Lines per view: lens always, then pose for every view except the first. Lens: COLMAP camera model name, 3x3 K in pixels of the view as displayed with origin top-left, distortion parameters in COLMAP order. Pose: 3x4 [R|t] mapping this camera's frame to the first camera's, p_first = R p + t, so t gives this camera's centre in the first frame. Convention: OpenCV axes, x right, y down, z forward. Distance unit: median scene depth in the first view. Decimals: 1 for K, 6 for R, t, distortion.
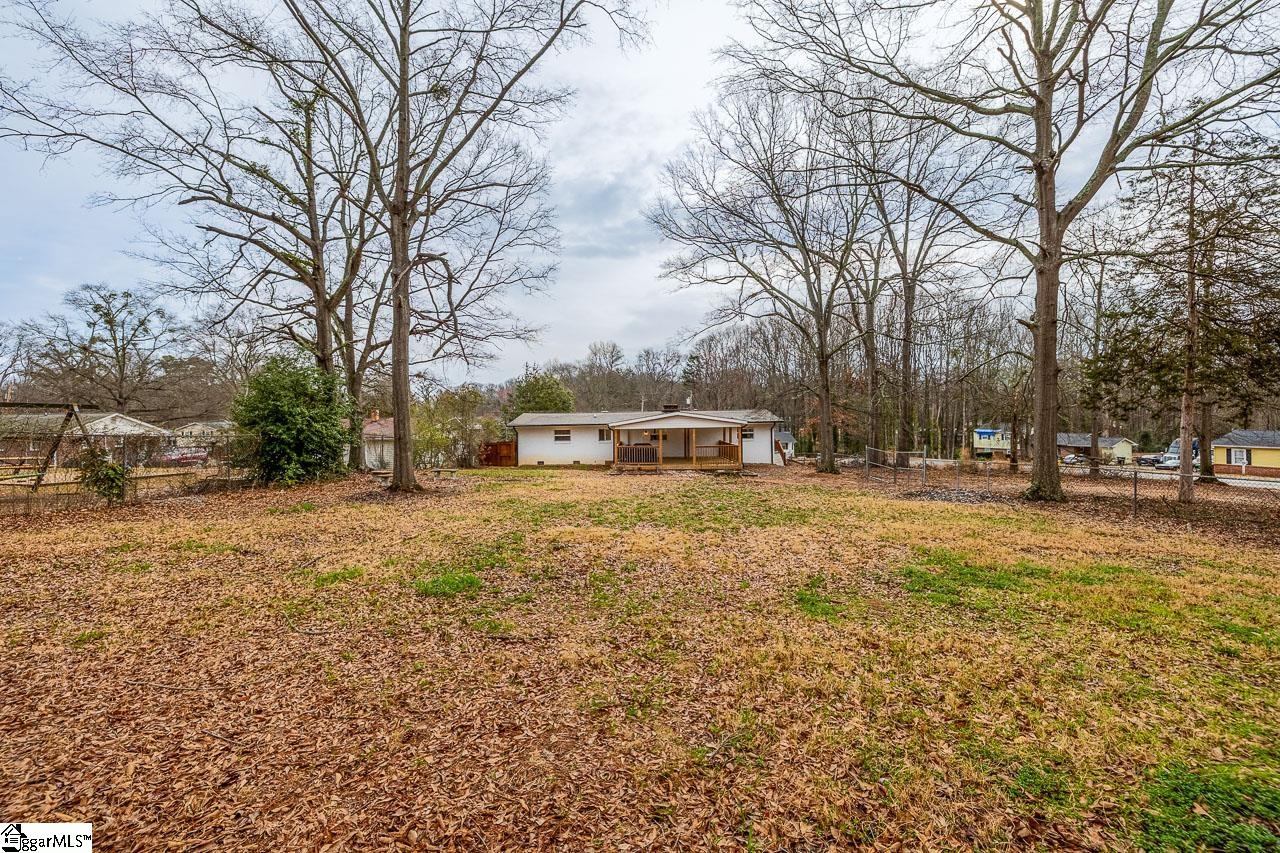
lens RADIAL K [[544.5, 0, 640.0], [0, 544.5, 426.5], [0, 0, 1]] dist [0.002206, 0.000117]
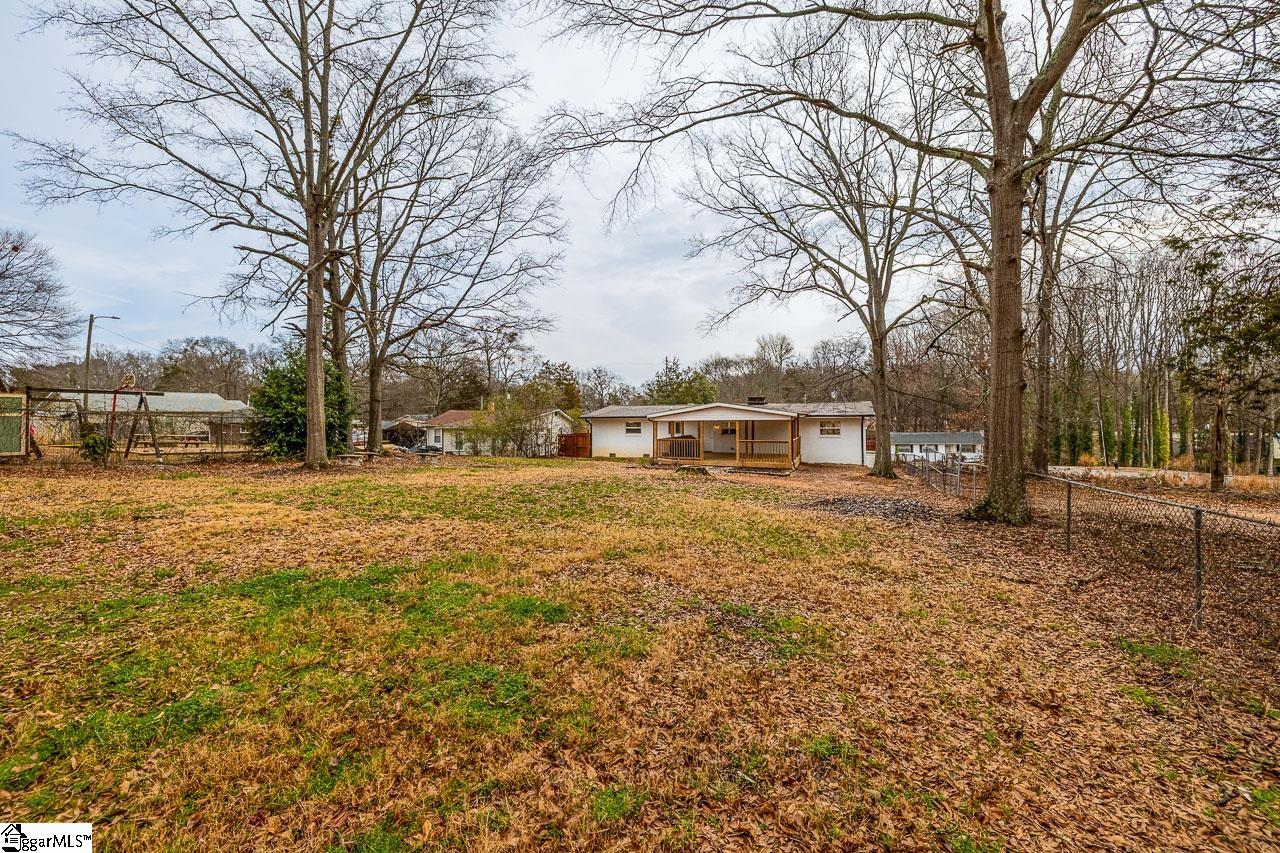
lens RADIAL K [[551.0, 0, 636.2], [0, 551.0, 414.9], [0, 0, 1]] dist [-0.000770, 0.000115]
pose [[0.935344, 0.009266, -0.353618, 0.226046], [-0.015087, 0.999792, -0.013708, 0.007196], [0.353418, 0.018156, 0.935289, 0.077688]]
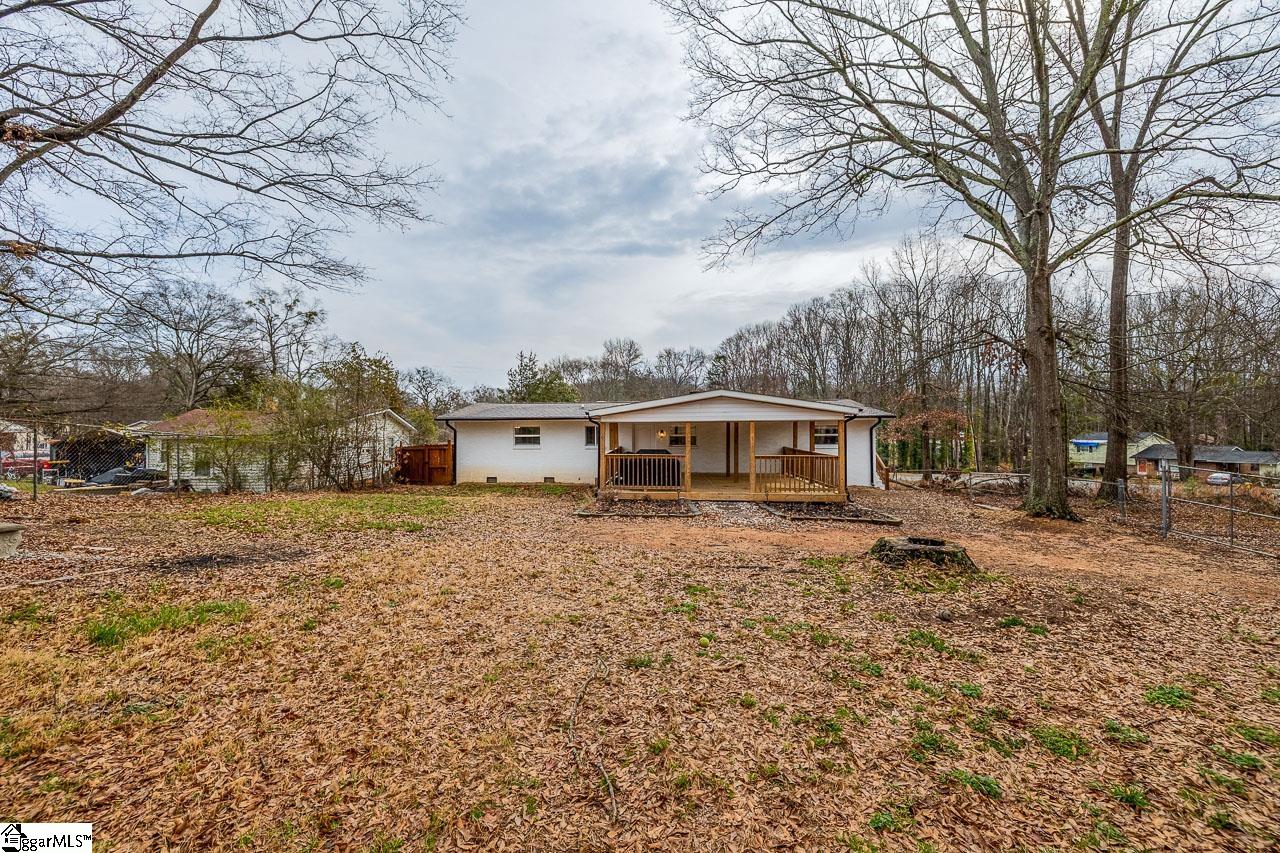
lens RADIAL K [[551.0, 0, 636.2], [0, 551.0, 414.9], [0, 0, 1]] dist [-0.000770, 0.000115]
pose [[0.998940, 0.009667, -0.045005, 0.009540], [-0.011309, 0.999274, -0.036377, 0.015190], [0.044621, 0.036847, 0.998324, 0.402250]]
